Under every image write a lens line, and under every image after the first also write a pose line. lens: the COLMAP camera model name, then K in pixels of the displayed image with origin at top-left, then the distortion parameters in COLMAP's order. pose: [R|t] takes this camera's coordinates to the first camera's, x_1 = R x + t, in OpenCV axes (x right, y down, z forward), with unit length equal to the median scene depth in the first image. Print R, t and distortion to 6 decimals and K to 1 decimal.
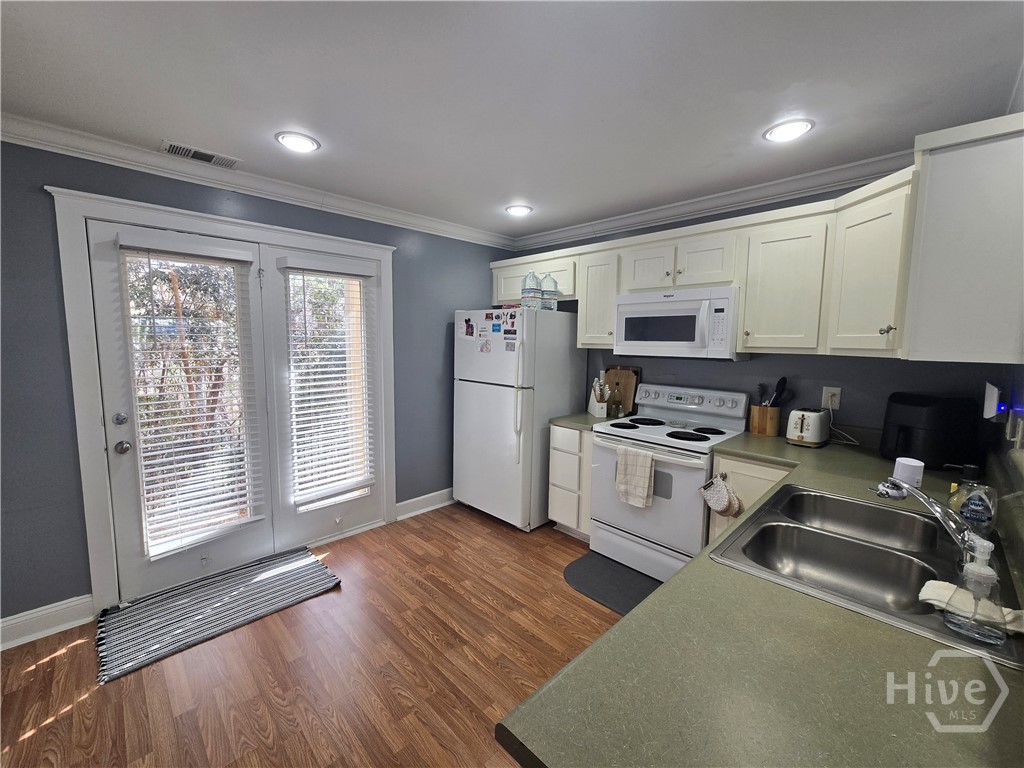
lens RADIAL K [[416.1, 0, 501.3], [0, 416.1, 380.6], [0, 0, 1]] dist [0.001622, 0.000314]
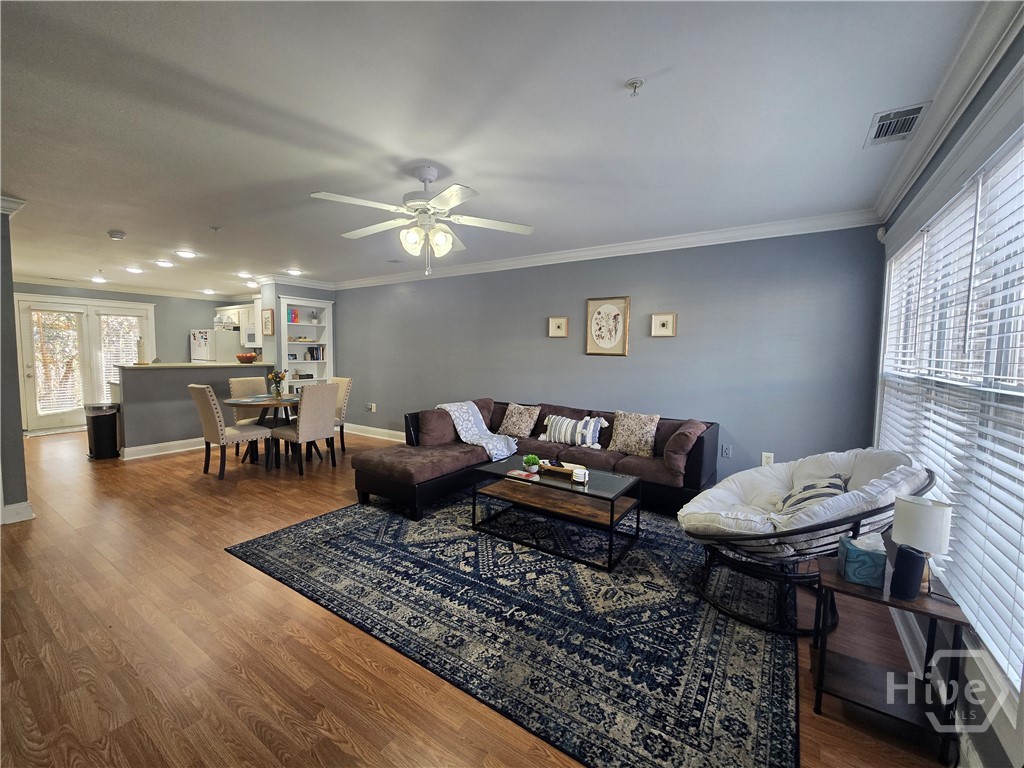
lens RADIAL K [[420.1, 0, 510.6], [0, 420.1, 380.2], [0, 0, 1]] dist [-0.001081, 0.000319]
pose [[0.977484, -0.012492, 0.210641, 1.474166], [0.018487, 0.999477, -0.026514, 0.271631], [-0.210200, 0.029811, 0.977204, -2.150482]]
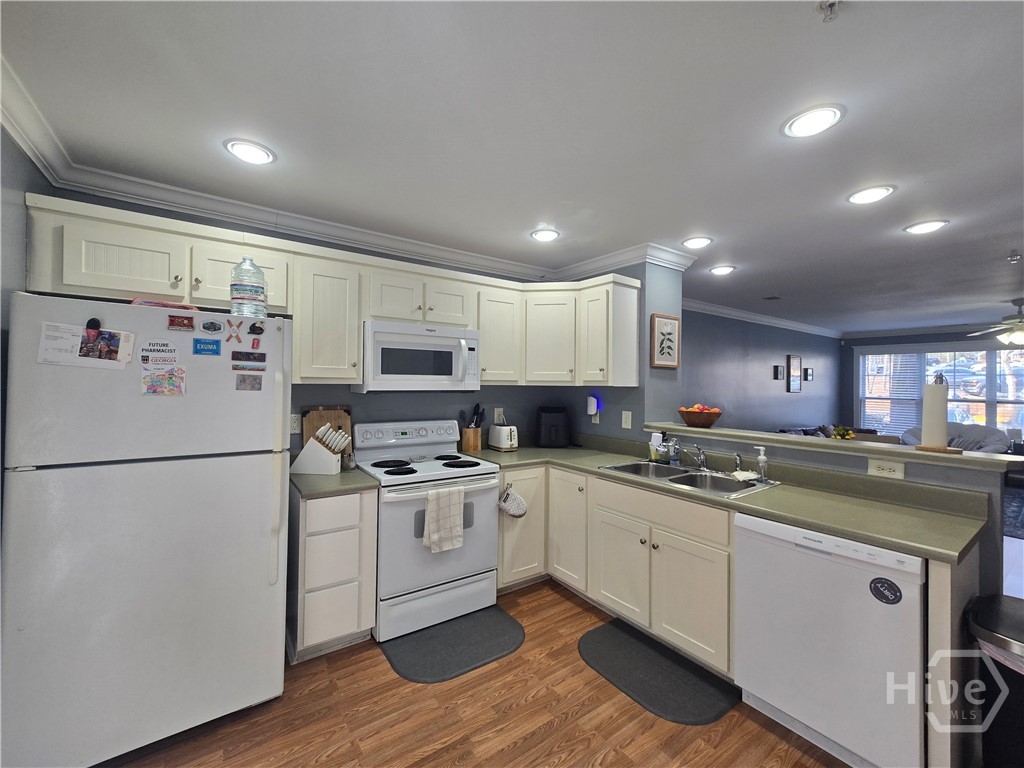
lens RADIAL K [[420.1, 0, 510.6], [0, 420.1, 380.2], [0, 0, 1]] dist [-0.001081, 0.000319]
pose [[0.148664, -0.003073, 0.988883, -0.552814], [0.087171, 0.996143, -0.010009, -0.054349], [-0.985038, 0.087690, 0.148359, 0.642510]]
